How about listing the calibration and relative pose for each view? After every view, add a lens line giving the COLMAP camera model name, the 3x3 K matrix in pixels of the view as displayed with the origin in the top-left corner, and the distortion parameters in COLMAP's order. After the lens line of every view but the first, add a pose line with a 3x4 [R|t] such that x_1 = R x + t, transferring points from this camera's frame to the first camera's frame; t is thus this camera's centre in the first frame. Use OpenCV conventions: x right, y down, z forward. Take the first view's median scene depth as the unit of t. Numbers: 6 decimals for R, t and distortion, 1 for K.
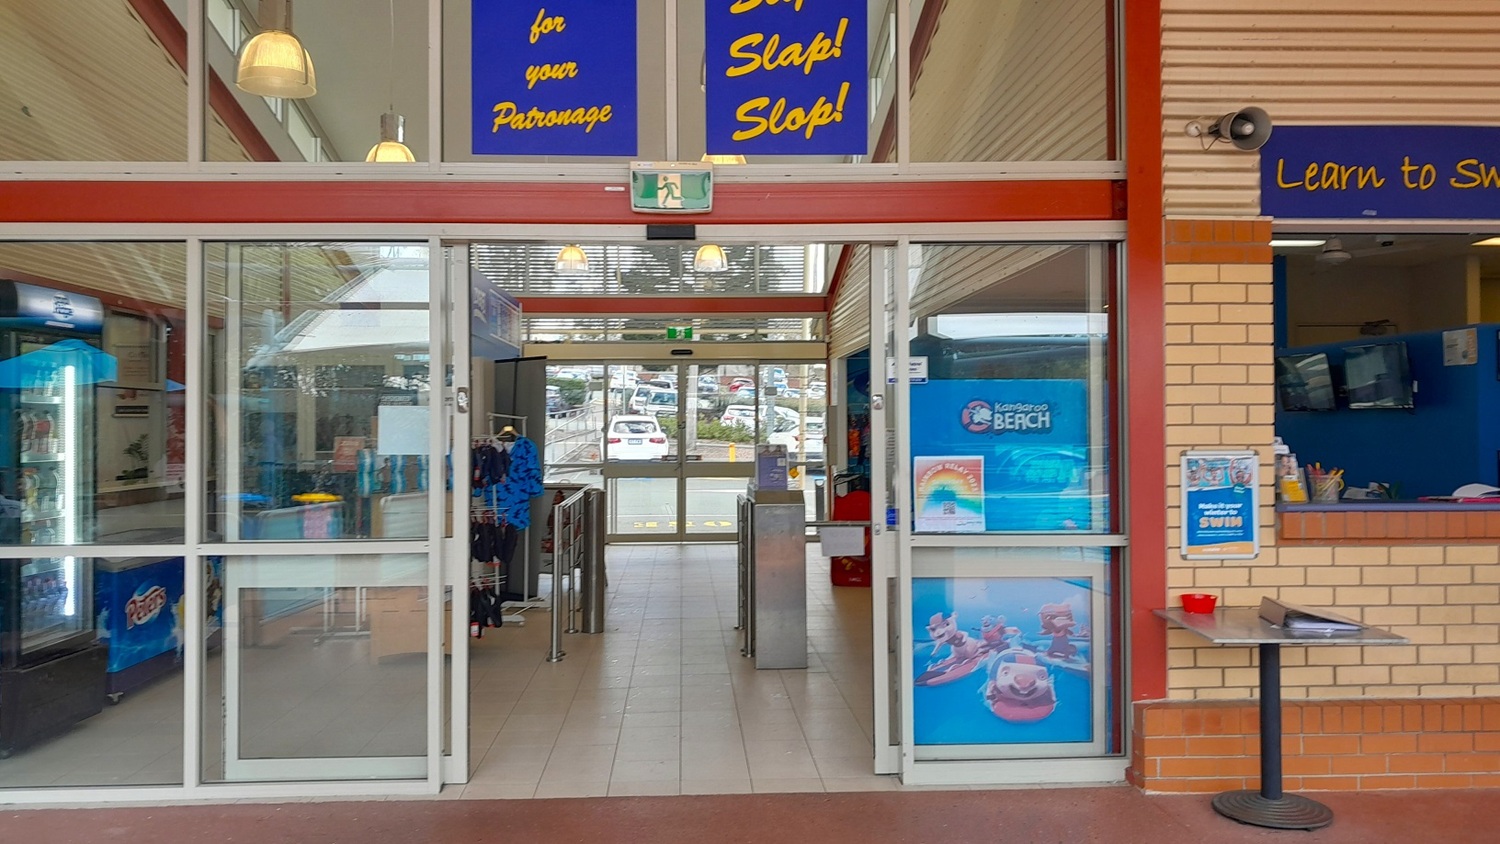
lens RADIAL K [[1179.5, 0, 750.0], [0, 1179.5, 422.0], [0, 0, 1]] dist [0.008092, 0.000611]
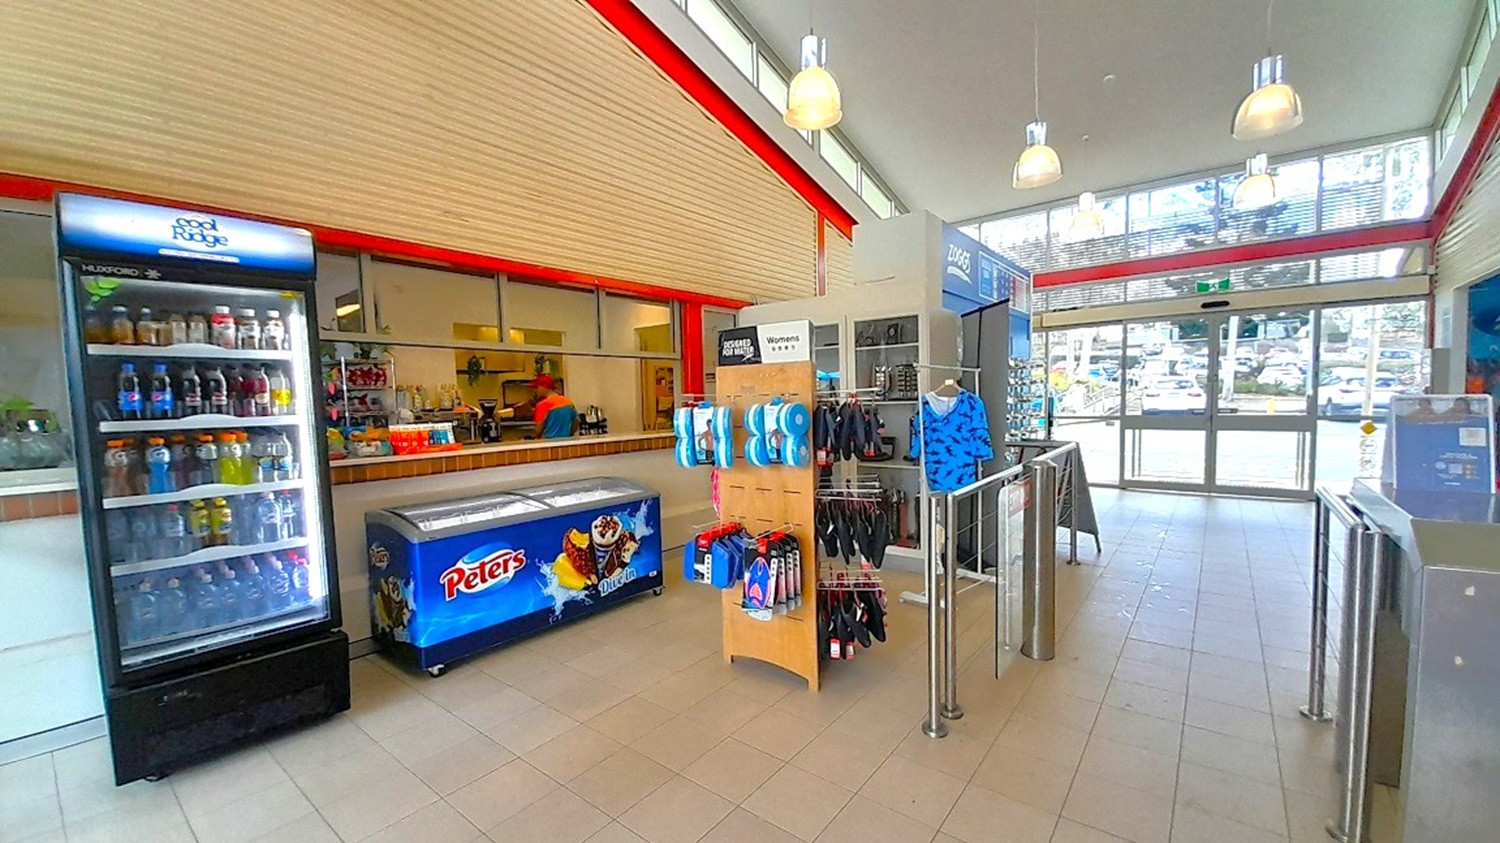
lens RADIAL K [[603.9, 0, 750.0], [0, 603.9, 421.5], [0, 0, 1]] dist [0.000244, -0.000116]
pose [[0.750428, 0.015027, -0.660781, -0.014024], [0.021446, 0.998662, 0.047066, 0.007389], [0.660604, -0.049491, 0.749101, 0.382629]]
